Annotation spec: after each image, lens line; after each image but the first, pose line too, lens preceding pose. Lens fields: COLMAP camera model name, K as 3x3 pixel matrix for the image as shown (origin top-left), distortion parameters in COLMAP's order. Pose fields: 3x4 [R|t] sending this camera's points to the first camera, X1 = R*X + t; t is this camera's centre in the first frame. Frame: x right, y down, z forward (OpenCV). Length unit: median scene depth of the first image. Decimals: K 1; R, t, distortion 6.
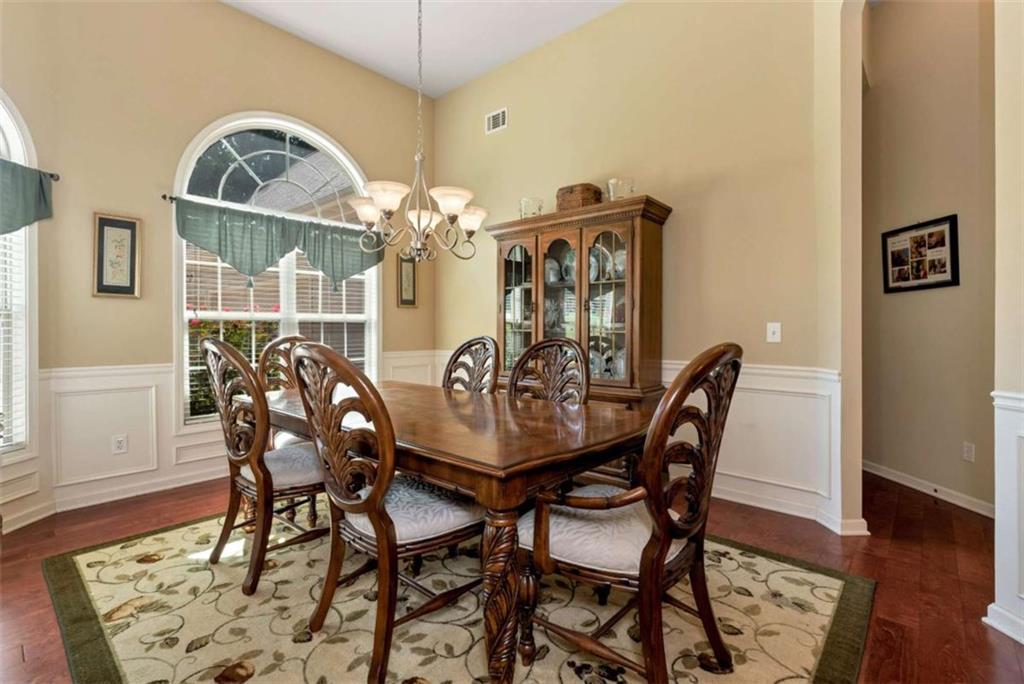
lens RADIAL K [[460.7, 0, 518.2], [0, 460.7, 325.6], [0, 0, 1]] dist [0.004946, -0.002236]
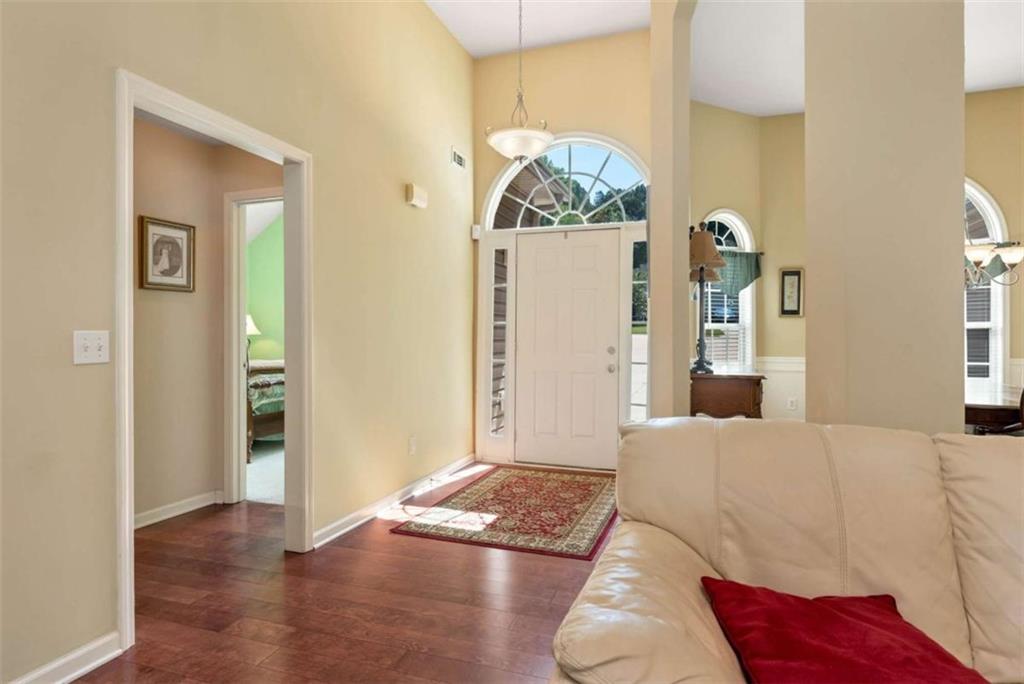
lens RADIAL K [[551.7, 0, 512.8], [0, 551.7, 338.5], [0, 0, 1]] dist [-0.002105, -0.003184]
pose [[0.376123, 0.010164, -0.926514, 0.626391], [0.006465, 0.999887, 0.013593, -0.015701], [0.926547, -0.011103, 0.376014, -0.711436]]
